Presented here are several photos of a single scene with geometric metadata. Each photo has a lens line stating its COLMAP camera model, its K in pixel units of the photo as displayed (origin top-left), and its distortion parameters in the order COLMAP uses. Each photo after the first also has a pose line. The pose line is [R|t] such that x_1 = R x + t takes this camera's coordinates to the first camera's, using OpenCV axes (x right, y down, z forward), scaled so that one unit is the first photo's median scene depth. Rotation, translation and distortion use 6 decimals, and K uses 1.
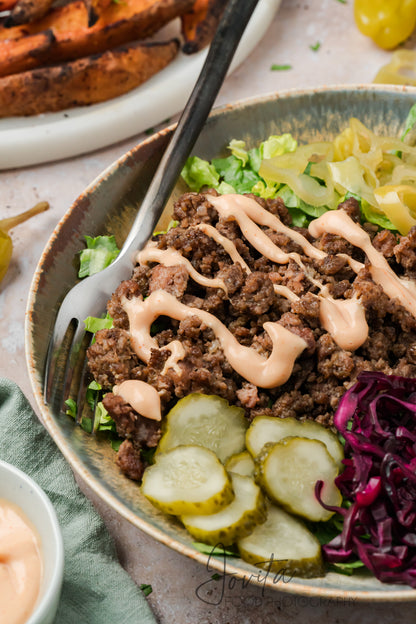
lens RADIAL K [[2472.6, 0, 208.0], [0, 2472.6, 312.0], [0, 0, 1]] dist [-0.077562, 0.552699]
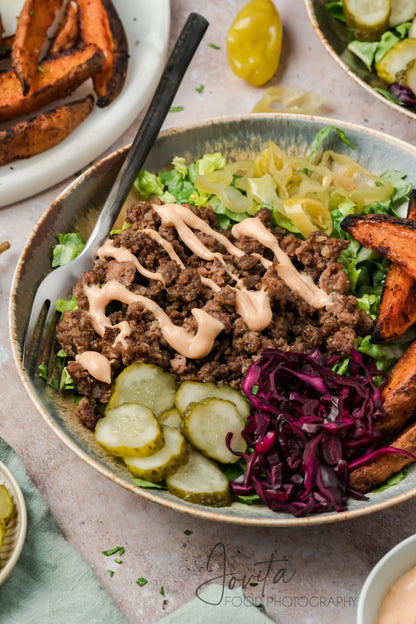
lens RADIAL K [[2511.8, 0, 208.0], [0, 2511.8, 312.0], [0, 0, 1]] dist [-0.088447, 2.910006]
pose [[0.999802, 0.019673, -0.003144, 0.034871], [-0.019460, 0.998162, 0.057395, -0.069327], [0.004267, -0.057322, 0.998347, -0.319351]]
